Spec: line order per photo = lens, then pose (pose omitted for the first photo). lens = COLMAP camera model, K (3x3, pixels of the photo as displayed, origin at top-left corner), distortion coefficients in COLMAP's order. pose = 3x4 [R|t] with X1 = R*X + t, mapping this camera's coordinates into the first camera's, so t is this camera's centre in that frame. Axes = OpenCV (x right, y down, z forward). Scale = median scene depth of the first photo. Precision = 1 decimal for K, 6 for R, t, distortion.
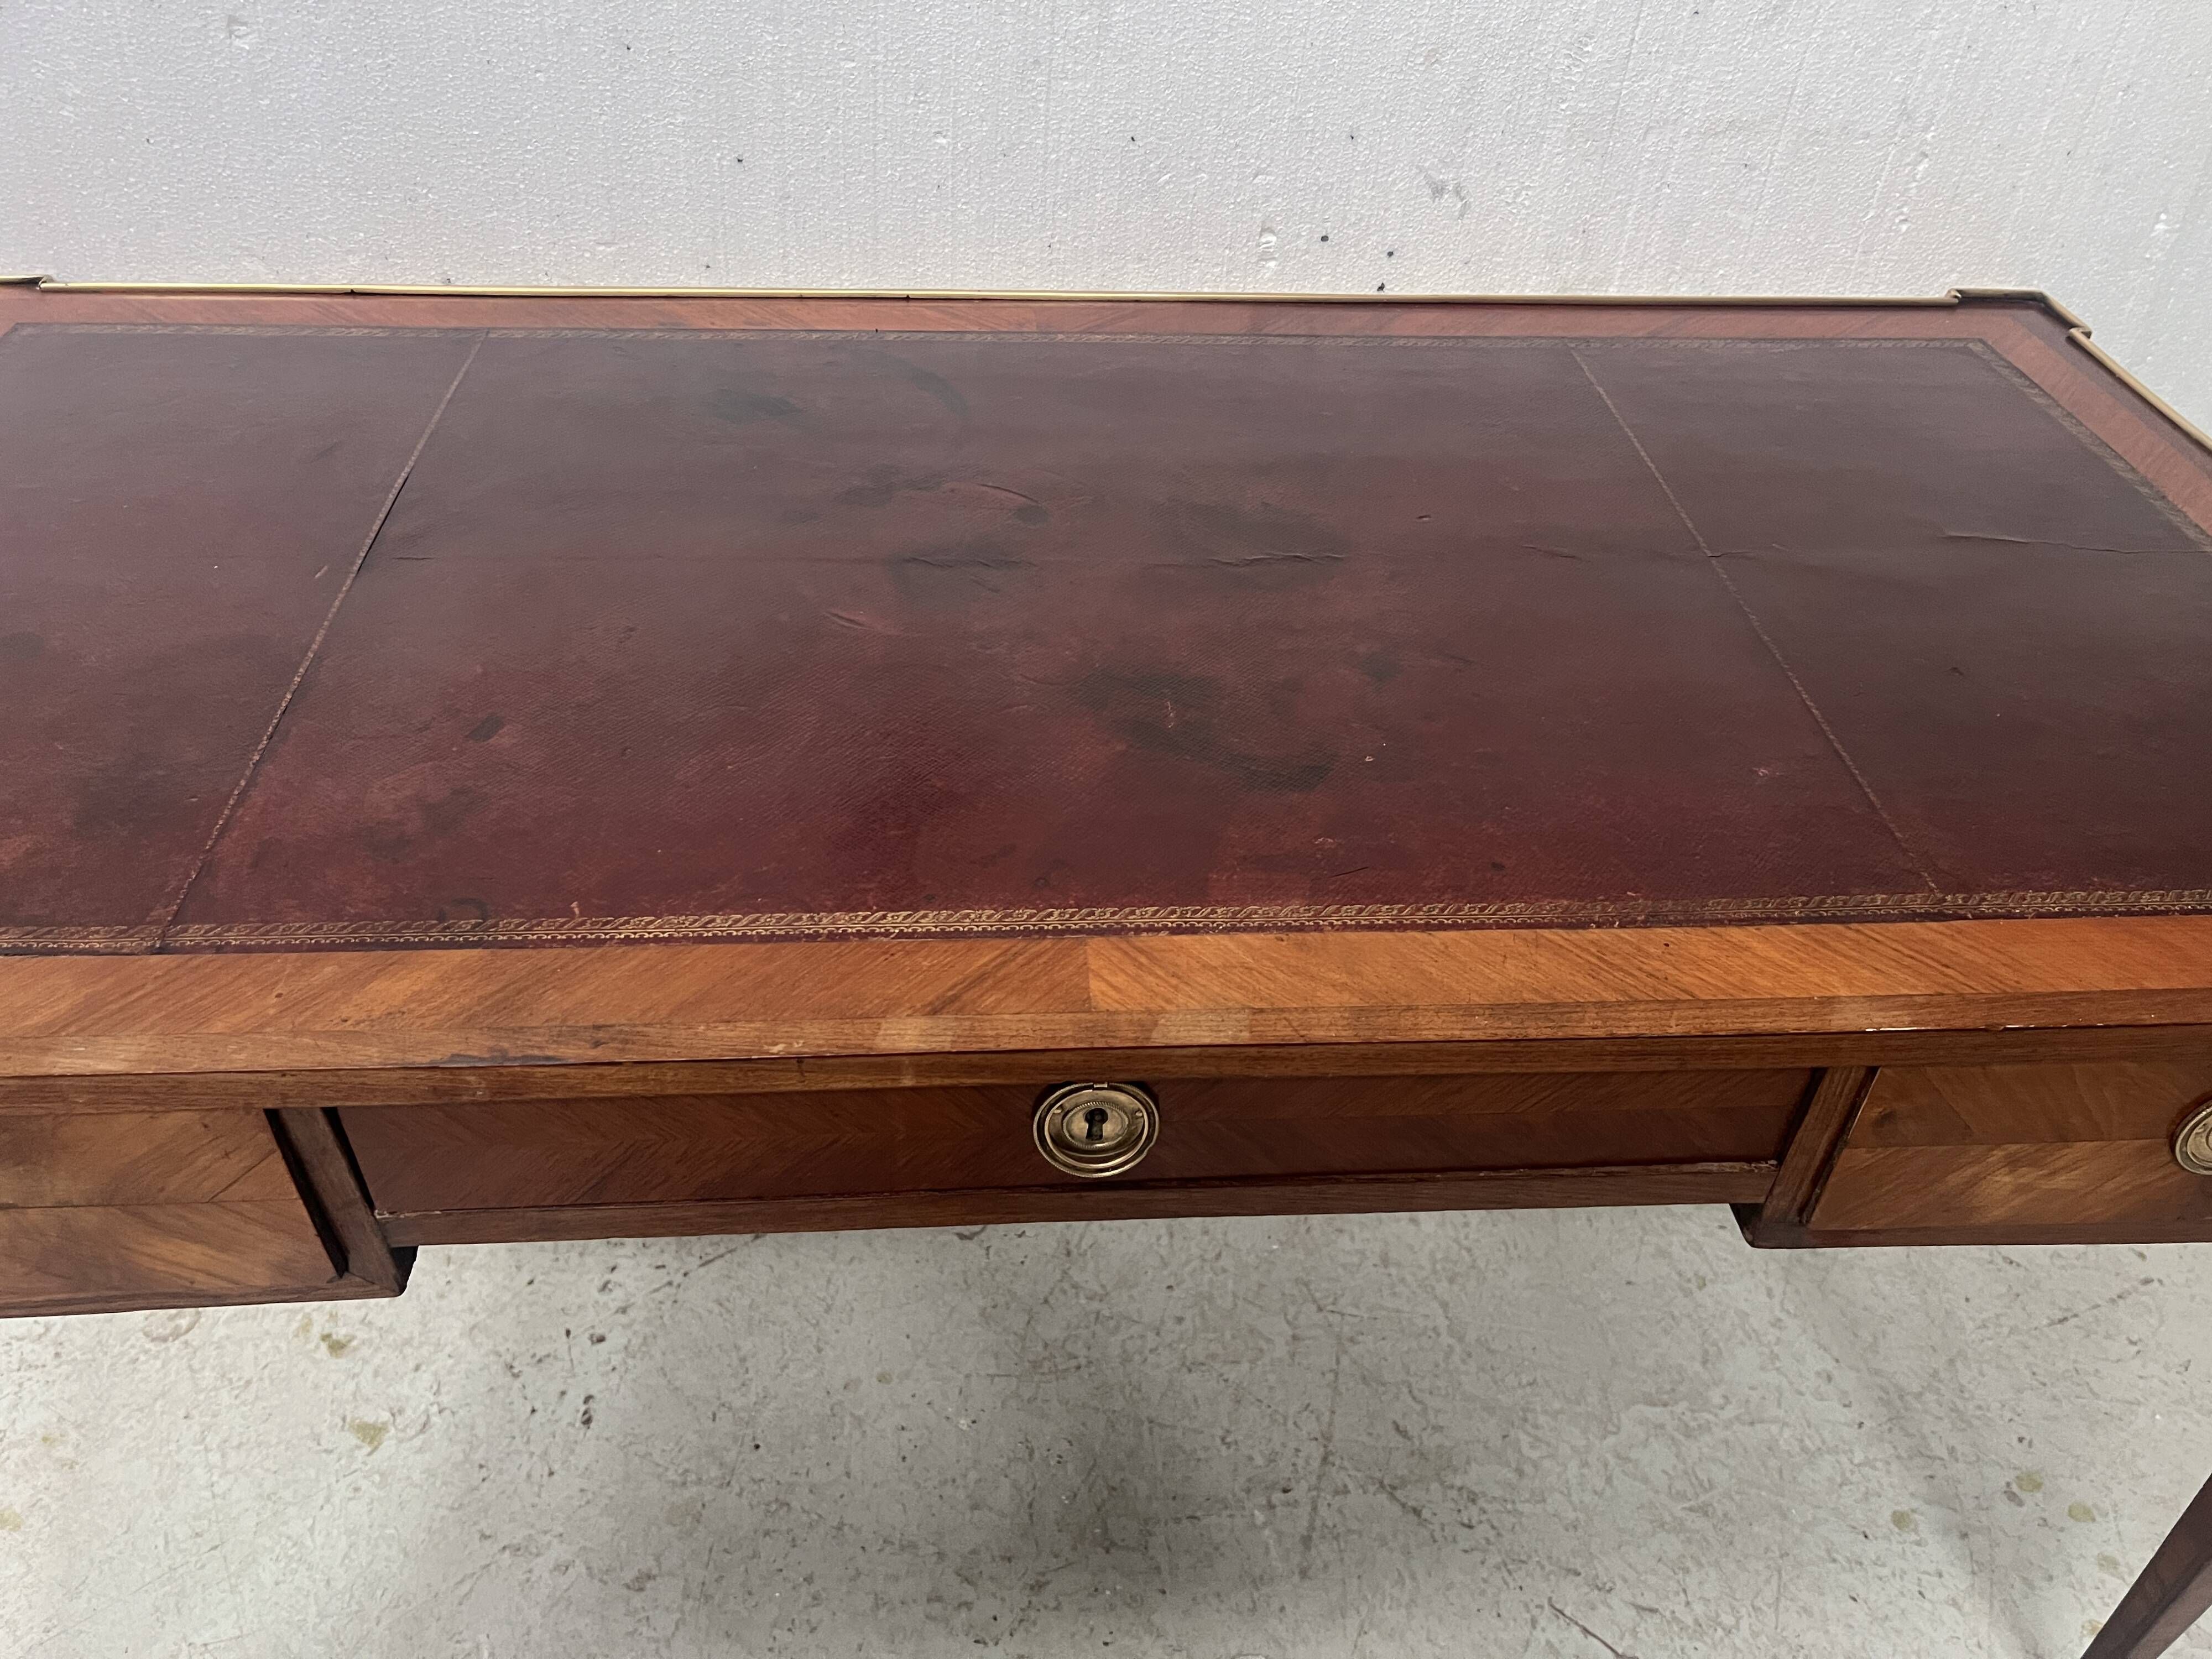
lens RADIAL K [[1685.4, 0, 1107.6], [0, 1685.4, 822.6], [0, 0, 1]] dist [0.047176, -0.055550]
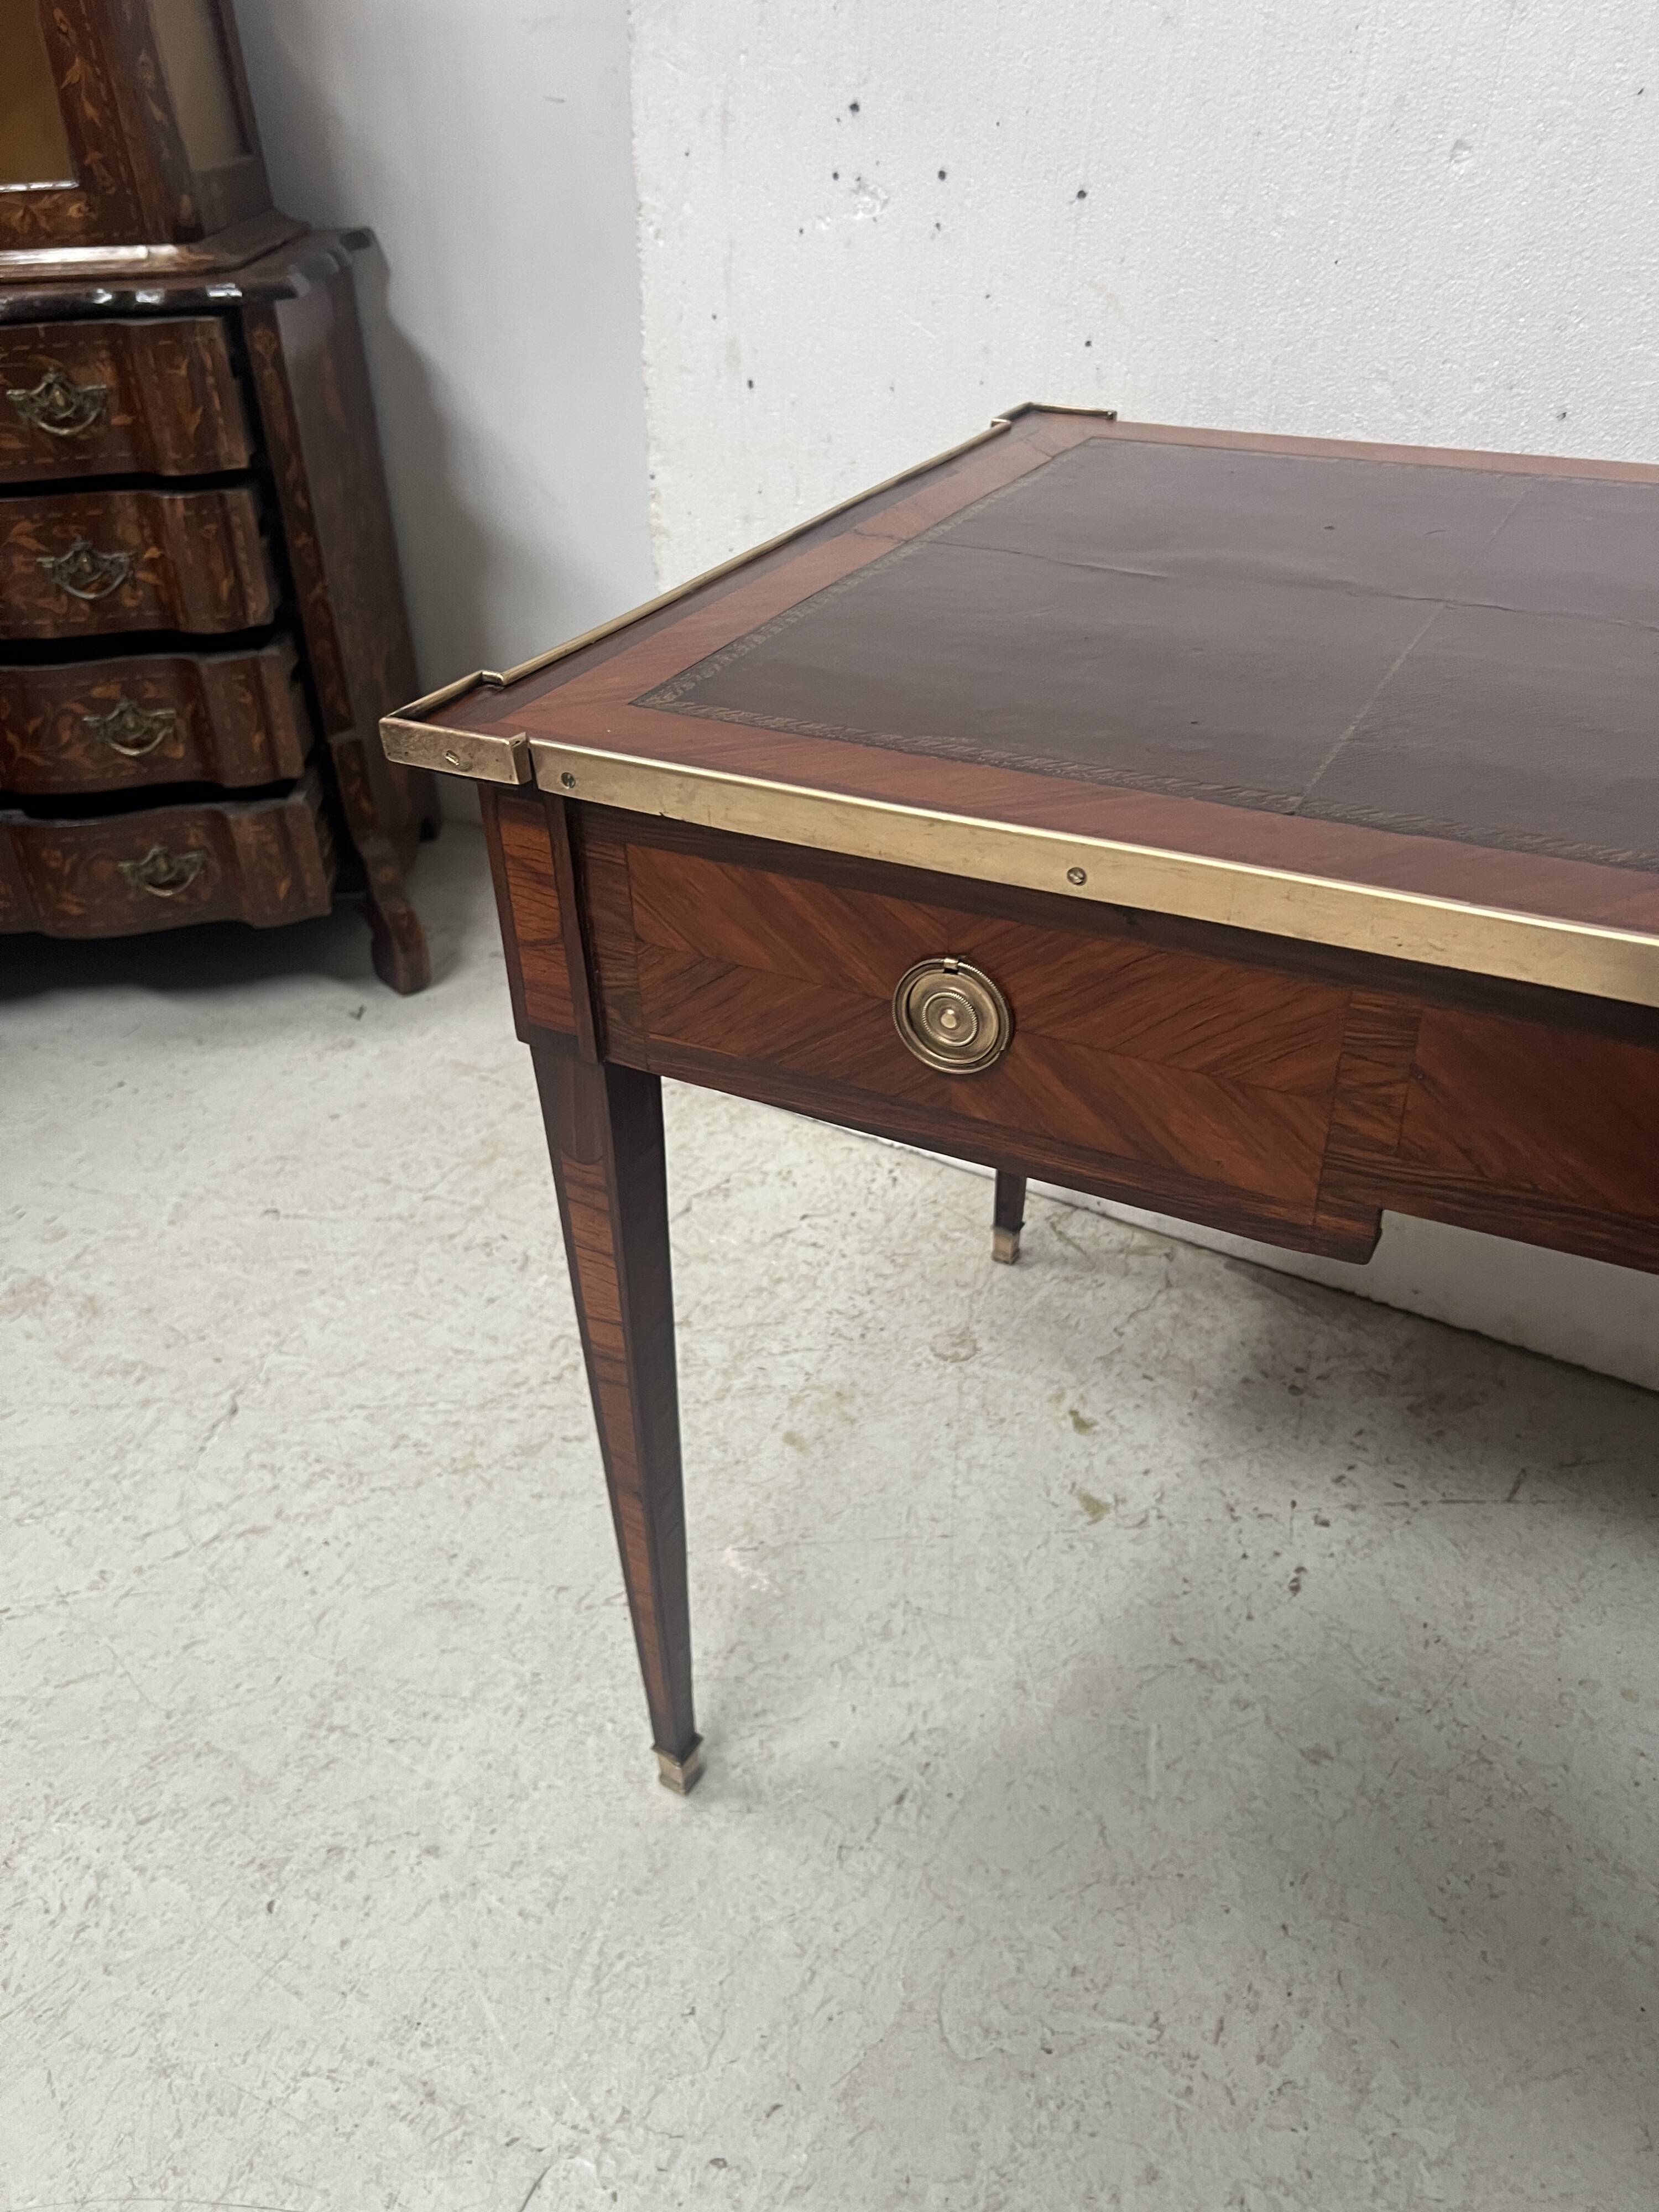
lens RADIAL K [[1685.4, 0, 814.3], [0, 1685.4, 1095.3], [0, 0, 1]] dist [0.047176, -0.055550]
pose [[0.804801, 0.268146, -0.529522, -0.096767], [-0.320869, 0.947089, -0.008079, 0.193424], [0.499338, 0.176409, 0.848258, -0.000693]]
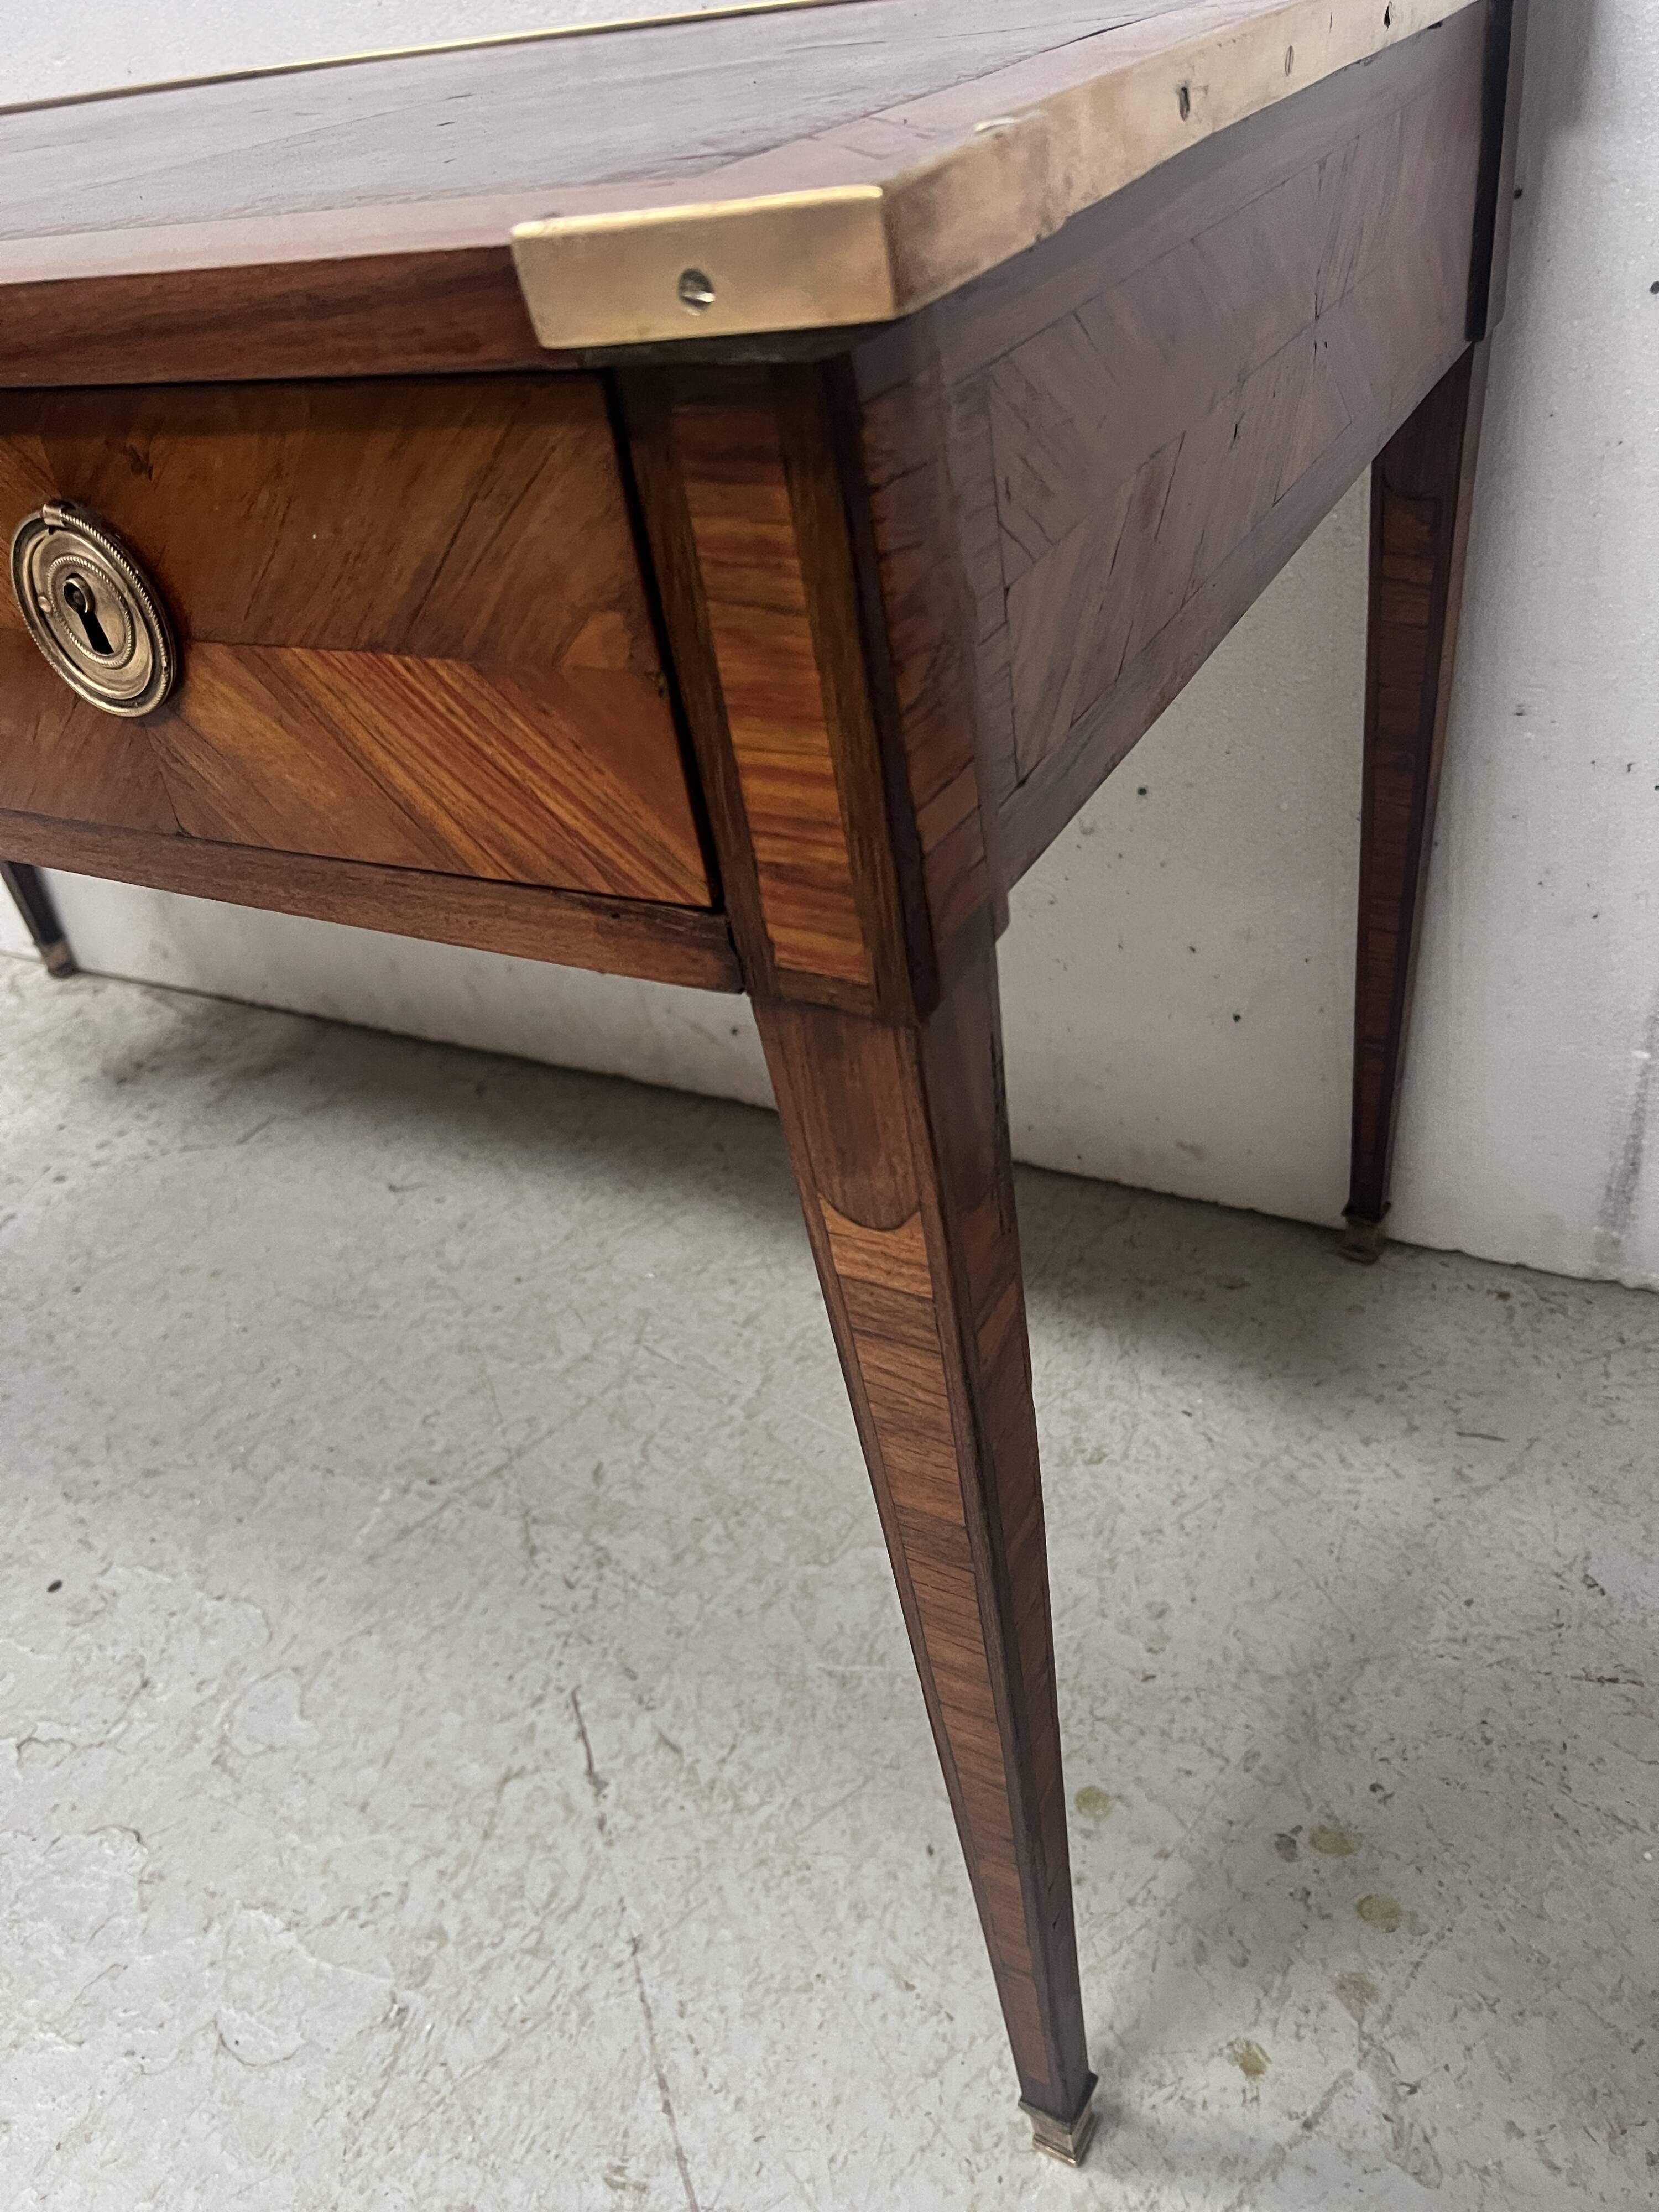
lens RADIAL K [[1685.4, 0, 831.0], [0, 1685.4, 1119.0], [0, 0, 1]] dist [0.047176, -0.055550]
pose [[0.838940, 0.188770, -0.510437, 0.694767], [-0.209298, 0.977694, 0.017576, 0.164900], [0.502369, 0.092088, 0.859736, 0.366706]]
